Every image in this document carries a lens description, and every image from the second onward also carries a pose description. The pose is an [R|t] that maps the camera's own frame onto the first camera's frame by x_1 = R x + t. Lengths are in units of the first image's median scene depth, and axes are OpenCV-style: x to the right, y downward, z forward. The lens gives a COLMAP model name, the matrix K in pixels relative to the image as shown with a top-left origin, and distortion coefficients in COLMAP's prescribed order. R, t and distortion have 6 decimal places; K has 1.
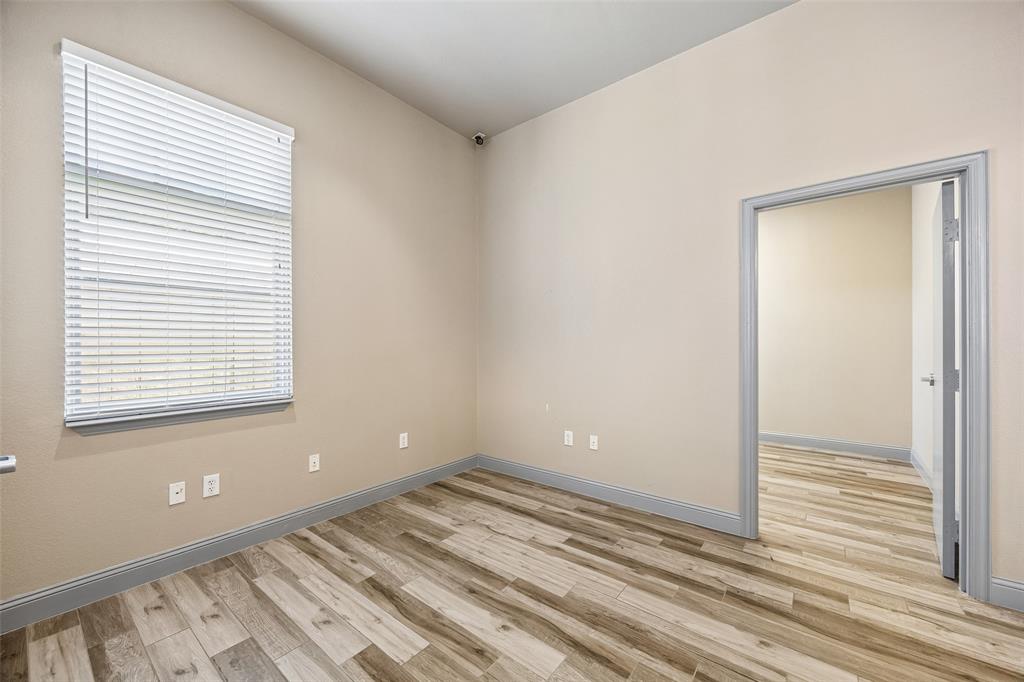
lens RADIAL K [[397.6, 0, 513.2], [0, 397.6, 346.7], [0, 0, 1]] dist [-0.002327, -0.000080]
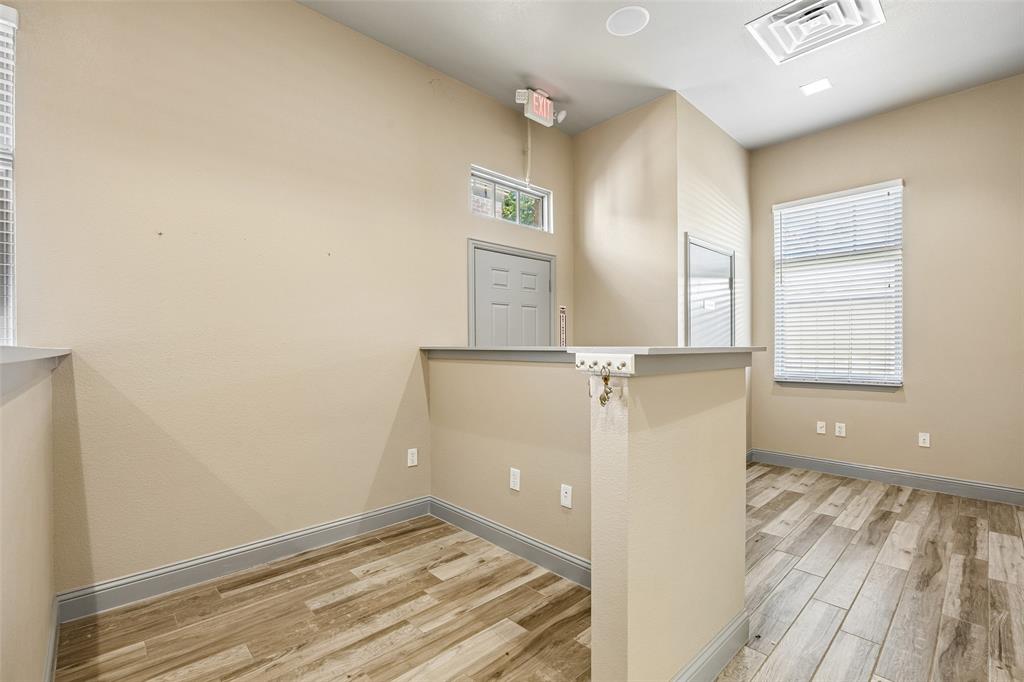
lens RADIAL K [[480.7, 0, 509.2], [0, 480.7, 330.4], [0, 0, 1]] dist [-0.011091, 0.000506]
pose [[-0.112187, -0.025406, -0.993362, 1.352394], [-0.007048, 0.999668, -0.024771, 0.000685], [0.993662, 0.004222, -0.112329, -0.130935]]
